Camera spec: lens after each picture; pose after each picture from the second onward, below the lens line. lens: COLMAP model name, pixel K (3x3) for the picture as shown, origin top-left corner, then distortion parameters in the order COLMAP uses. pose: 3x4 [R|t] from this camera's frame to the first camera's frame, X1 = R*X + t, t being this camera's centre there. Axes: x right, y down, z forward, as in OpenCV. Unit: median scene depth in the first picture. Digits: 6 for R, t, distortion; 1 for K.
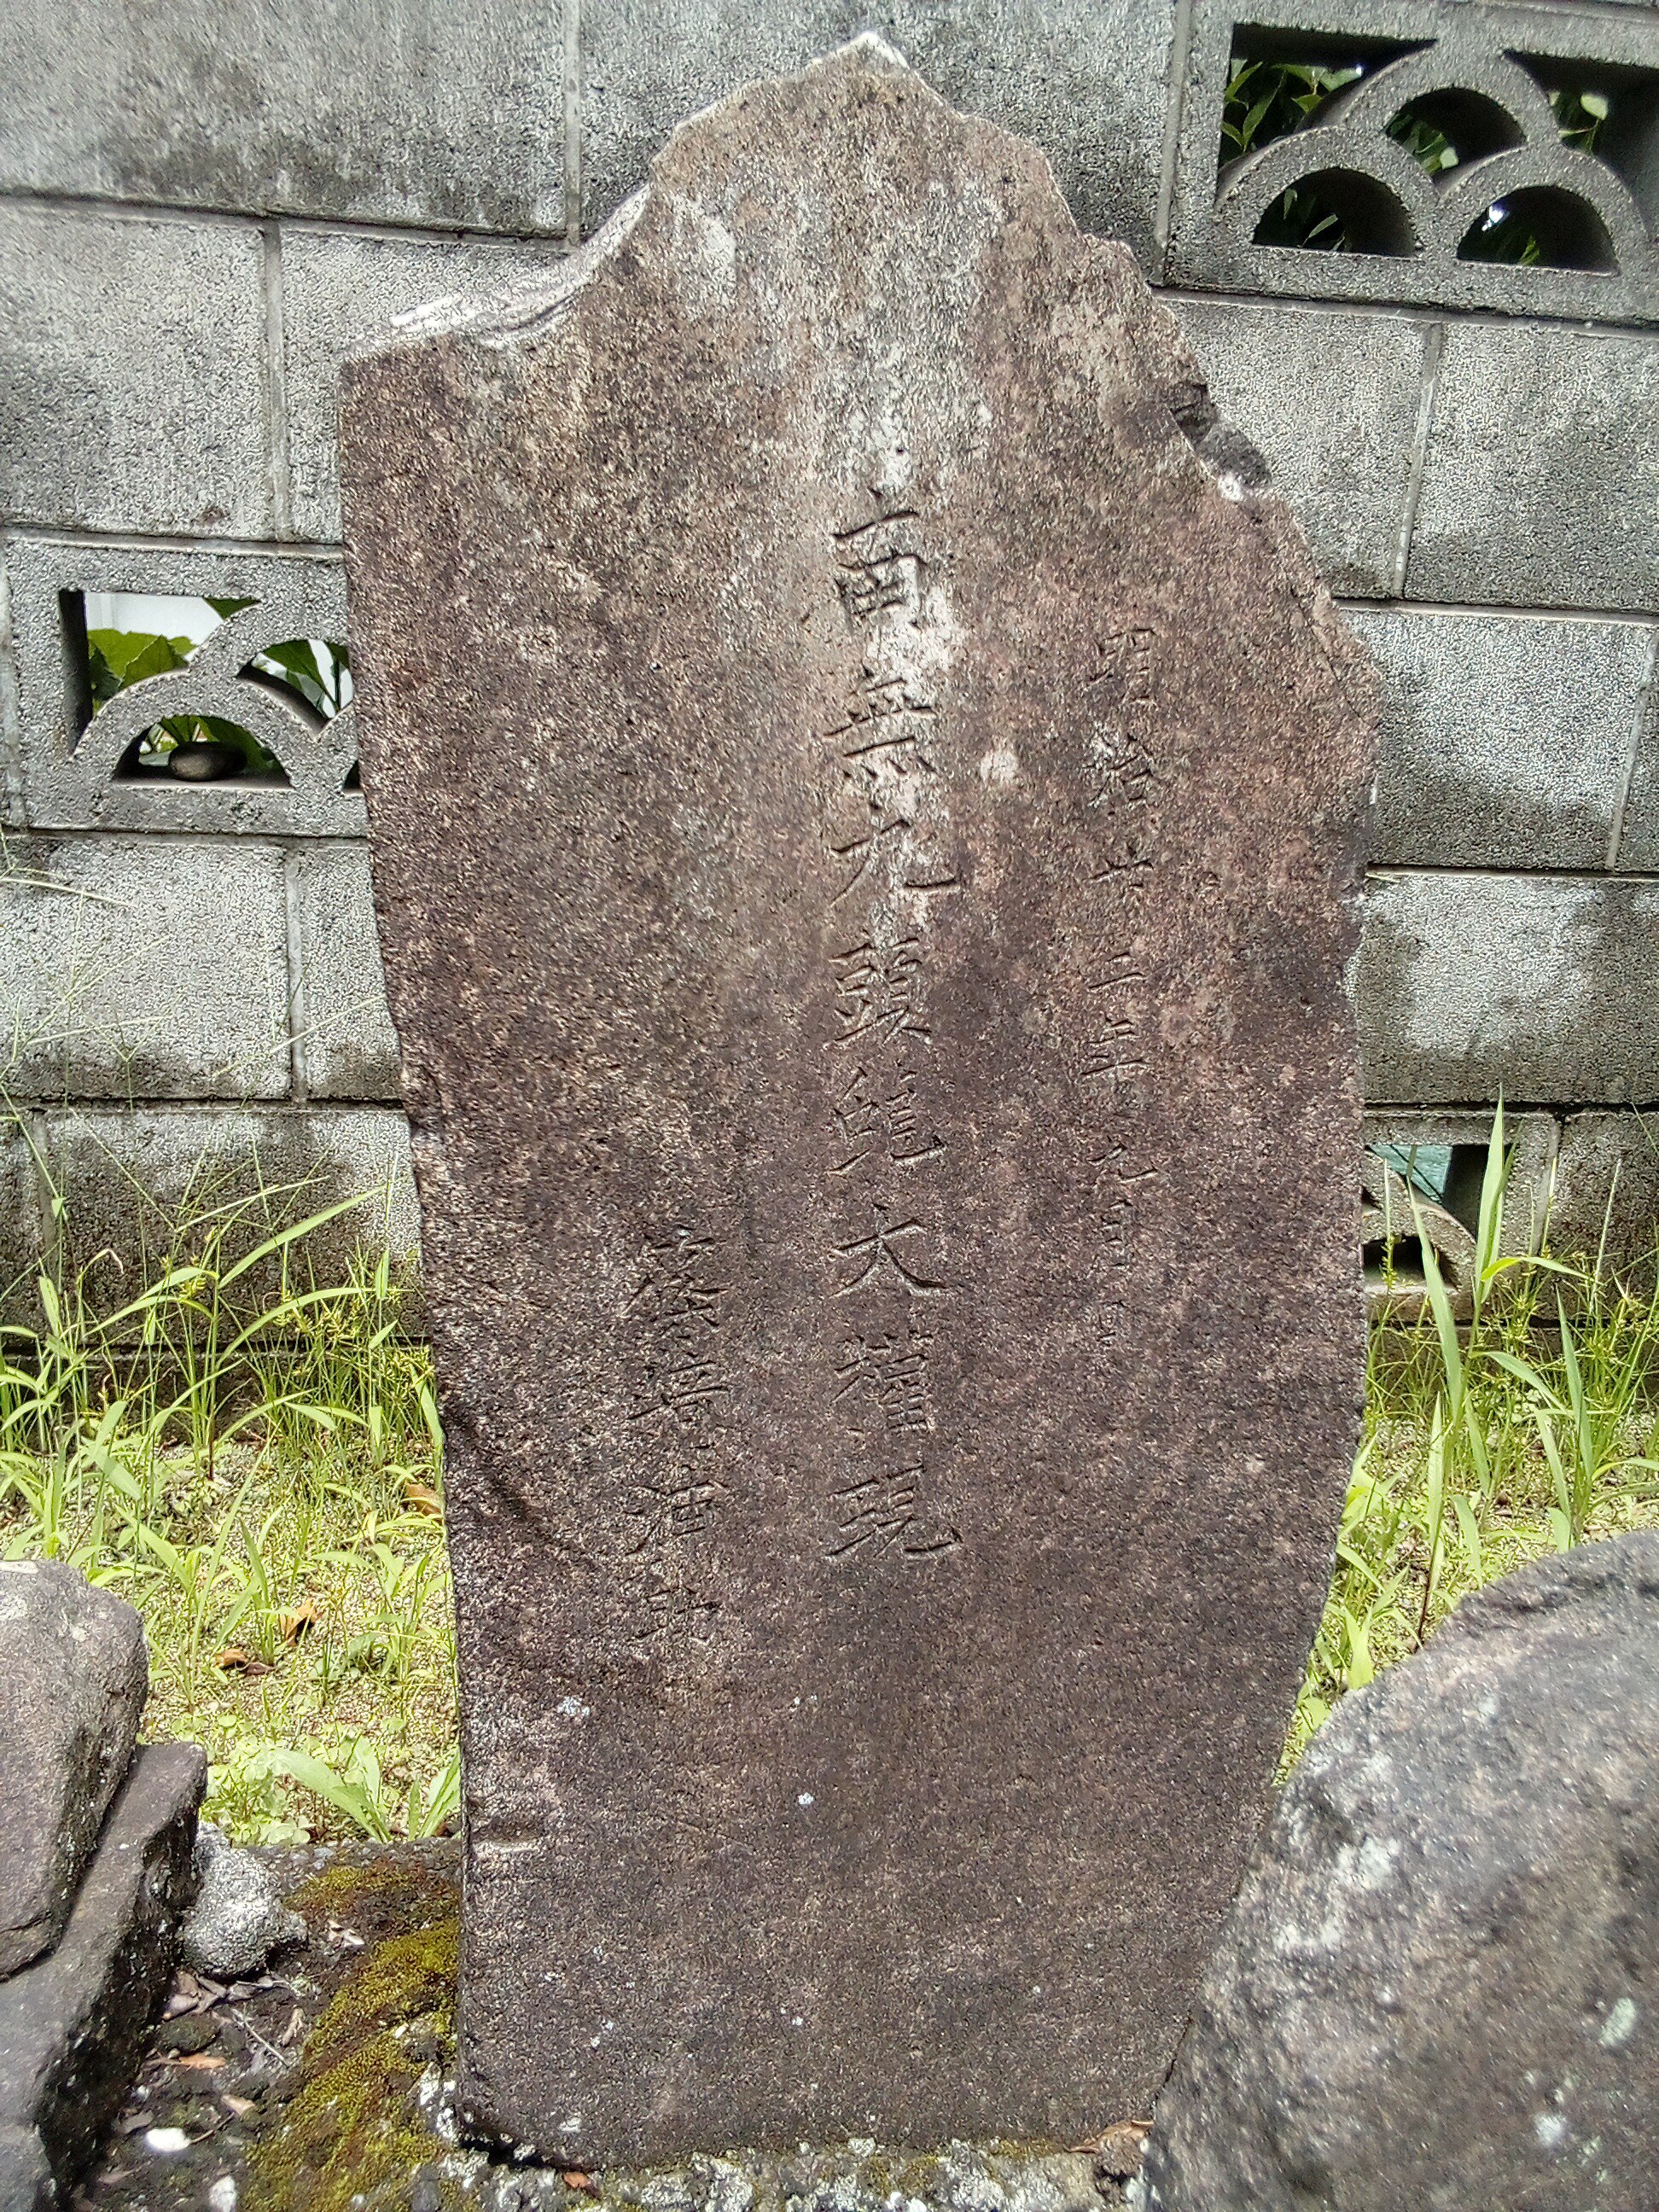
lens RADIAL K [[1843.3, 0, 830.3], [0, 1843.3, 1112.8], [0, 0, 1]] dist [0.060121, -0.097764]
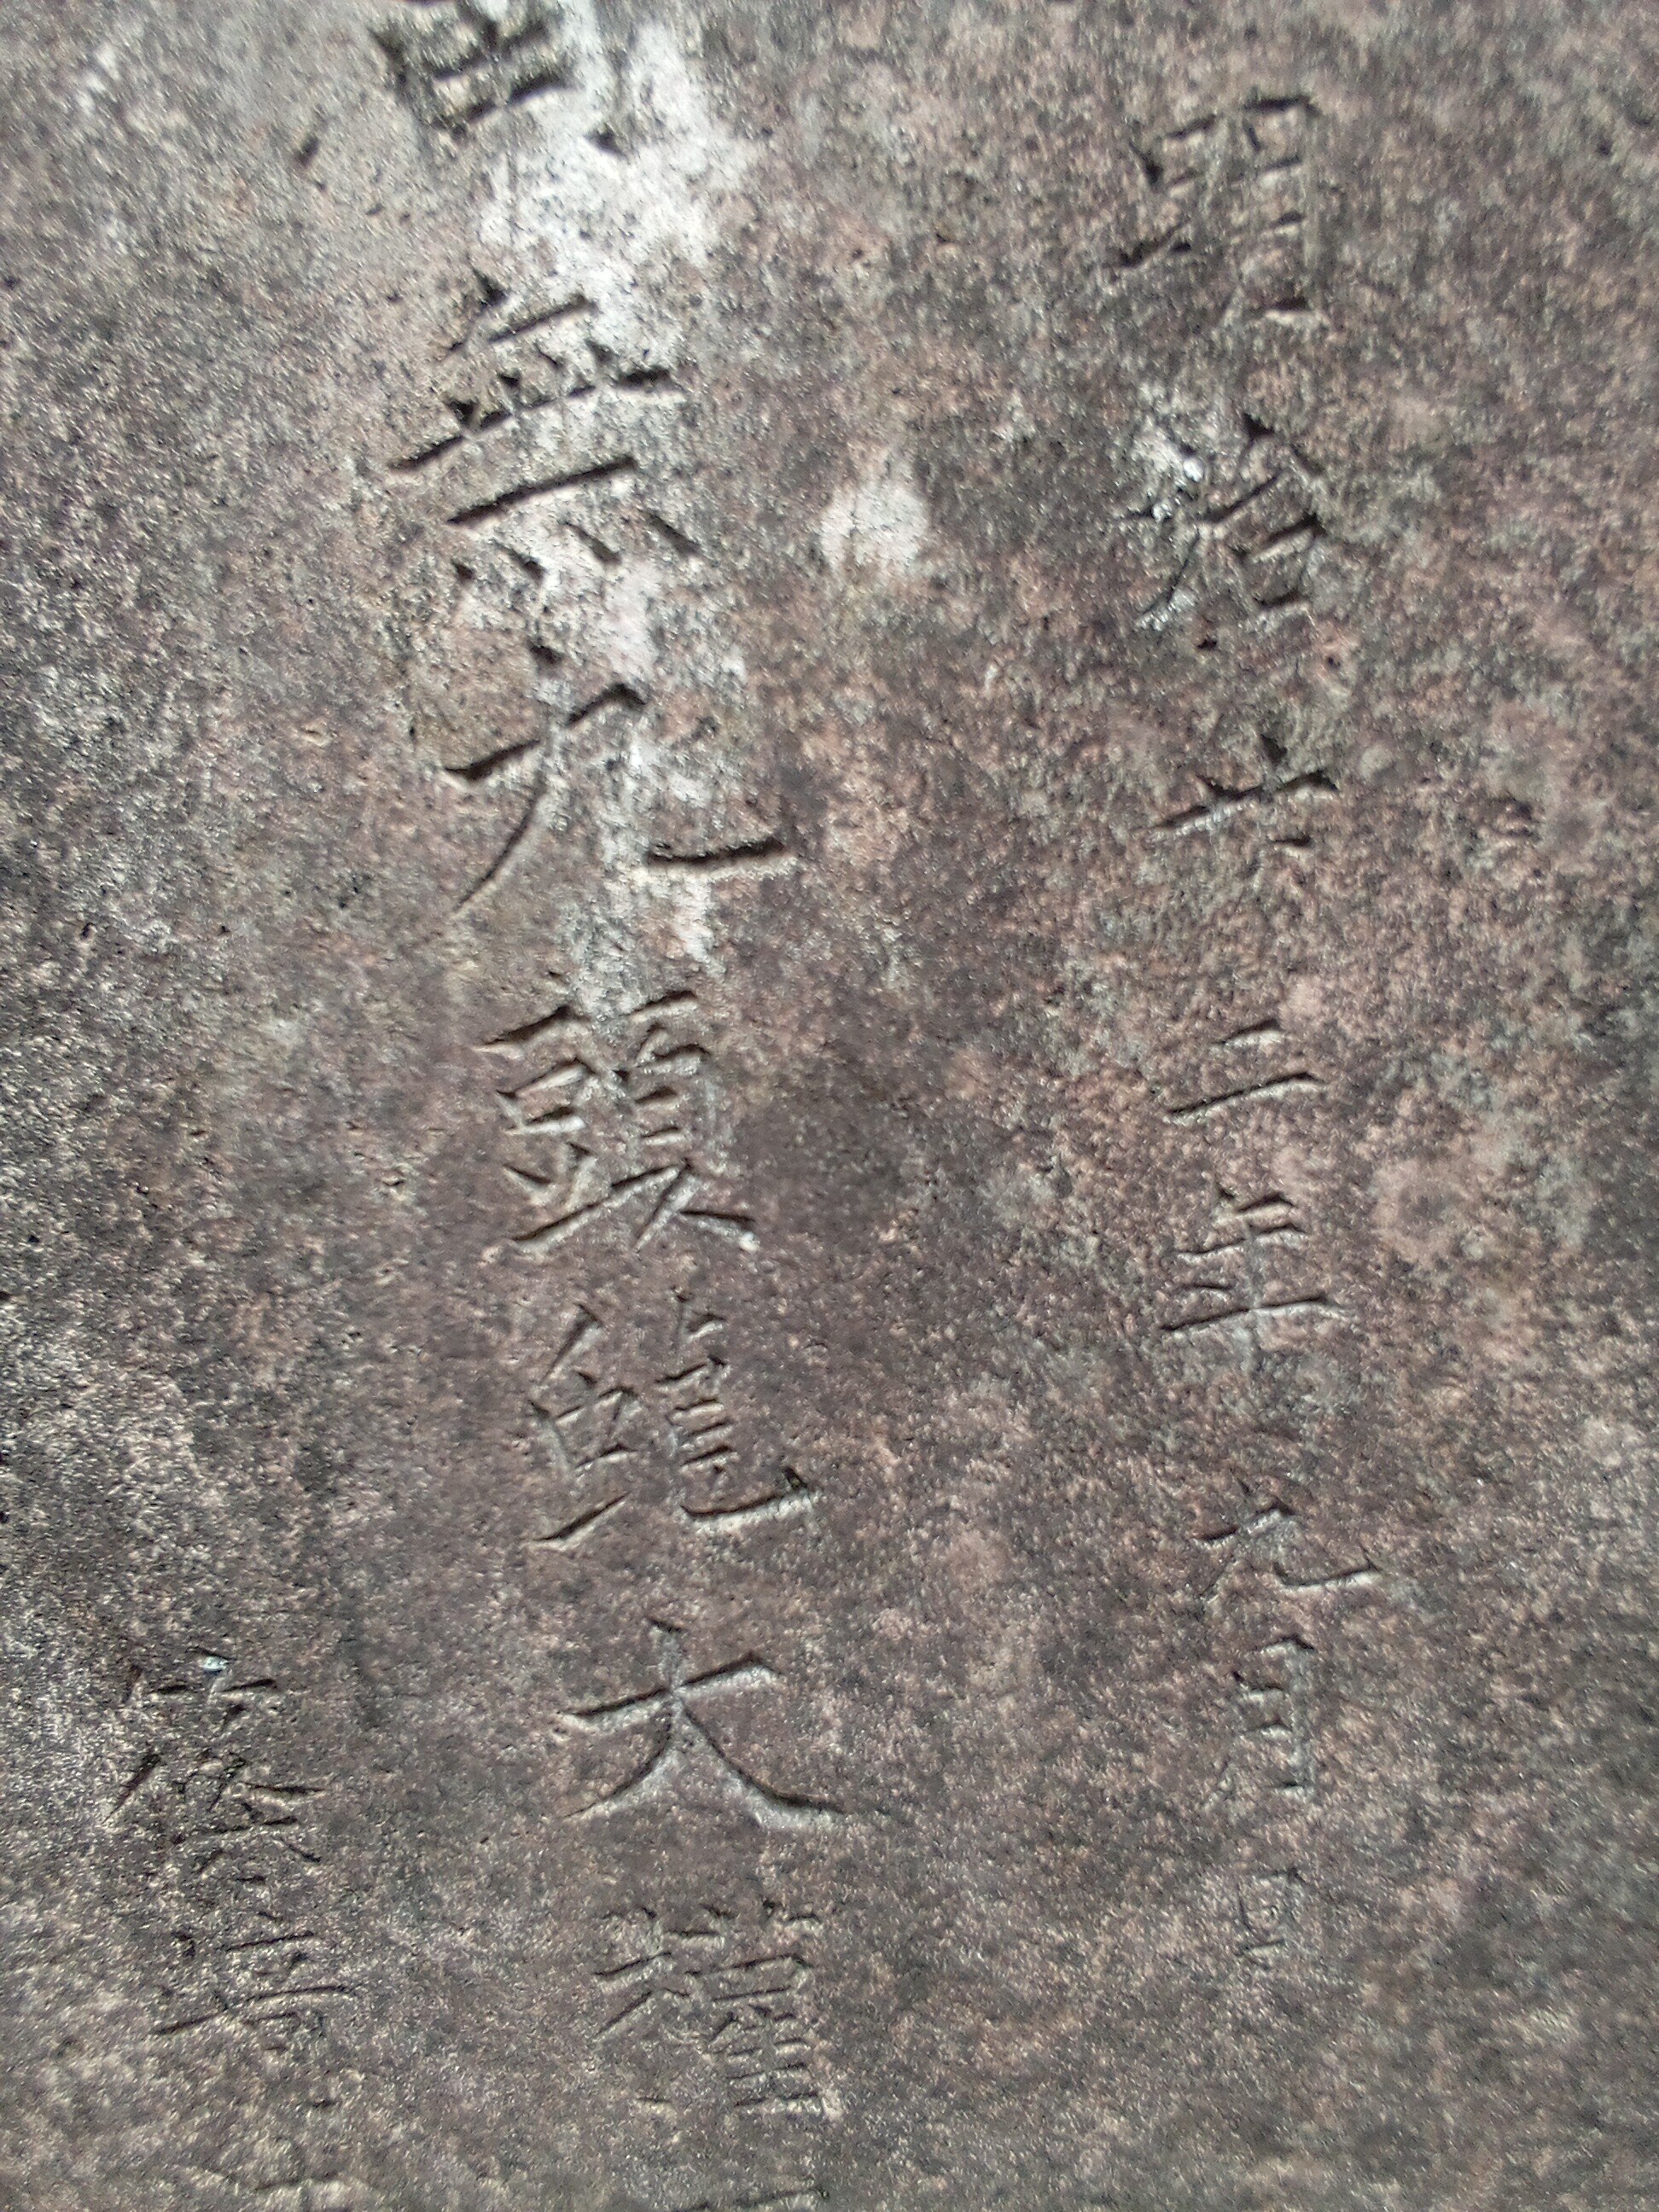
lens RADIAL K [[1843.3, 0, 823.5], [0, 1843.3, 1112.6], [0, 0, 1]] dist [0.060121, -0.097764]
pose [[0.959385, 0.014150, -0.281745, 0.181408], [-0.009503, 0.999795, 0.017855, -0.074712], [0.281940, -0.014452, 0.959323, 0.618366]]
